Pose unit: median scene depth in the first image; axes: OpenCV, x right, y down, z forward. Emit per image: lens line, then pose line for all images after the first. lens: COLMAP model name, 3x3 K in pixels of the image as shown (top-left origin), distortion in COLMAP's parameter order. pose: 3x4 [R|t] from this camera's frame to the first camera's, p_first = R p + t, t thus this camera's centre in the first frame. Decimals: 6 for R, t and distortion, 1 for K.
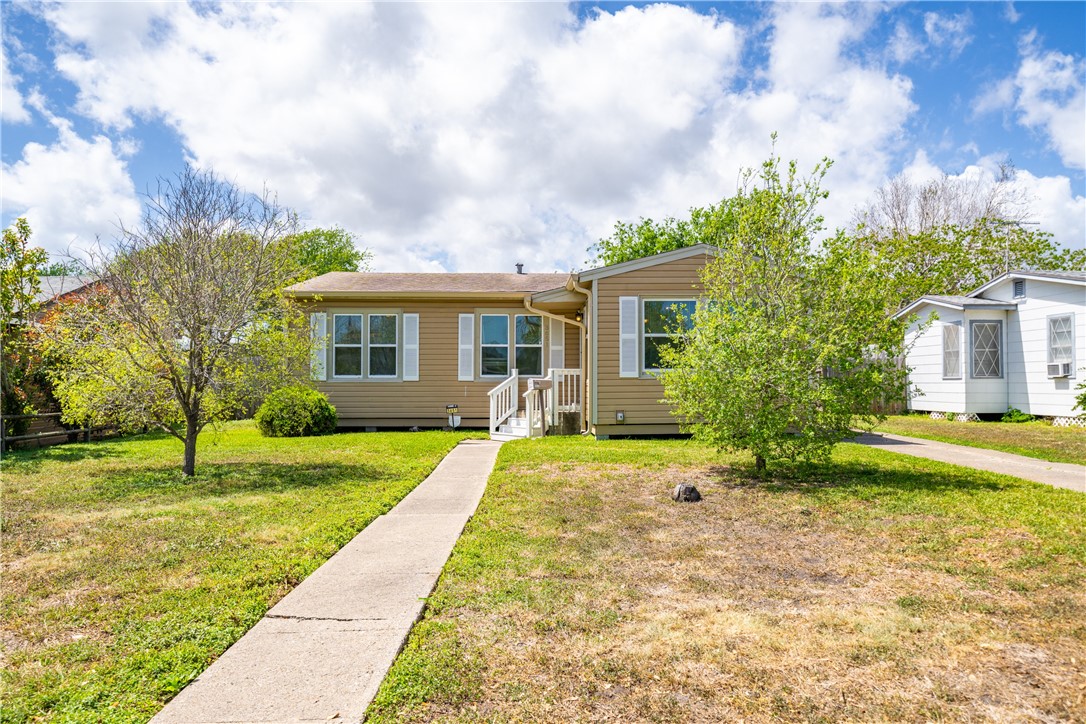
lens RADIAL K [[1018.9, 0, 547.8], [0, 1018.9, 361.9], [0, 0, 1]] dist [-0.045471, -0.004932]
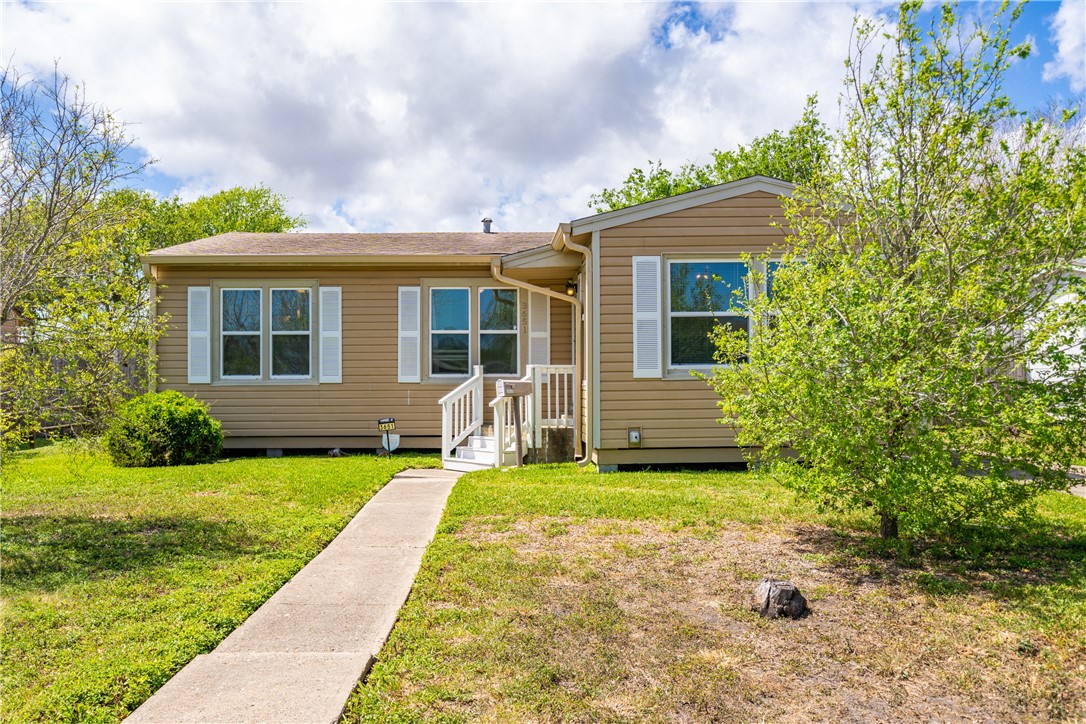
lens RADIAL K [[1018.9, 0, 537.6], [0, 1018.9, 361.9], [0, 0, 1]] dist [-0.045471, -0.004932]
pose [[0.999963, -0.005406, 0.006672, 0.003313], [0.005349, 0.999949, 0.008542, -0.001173], [-0.006717, -0.008506, 0.999941, 0.315401]]
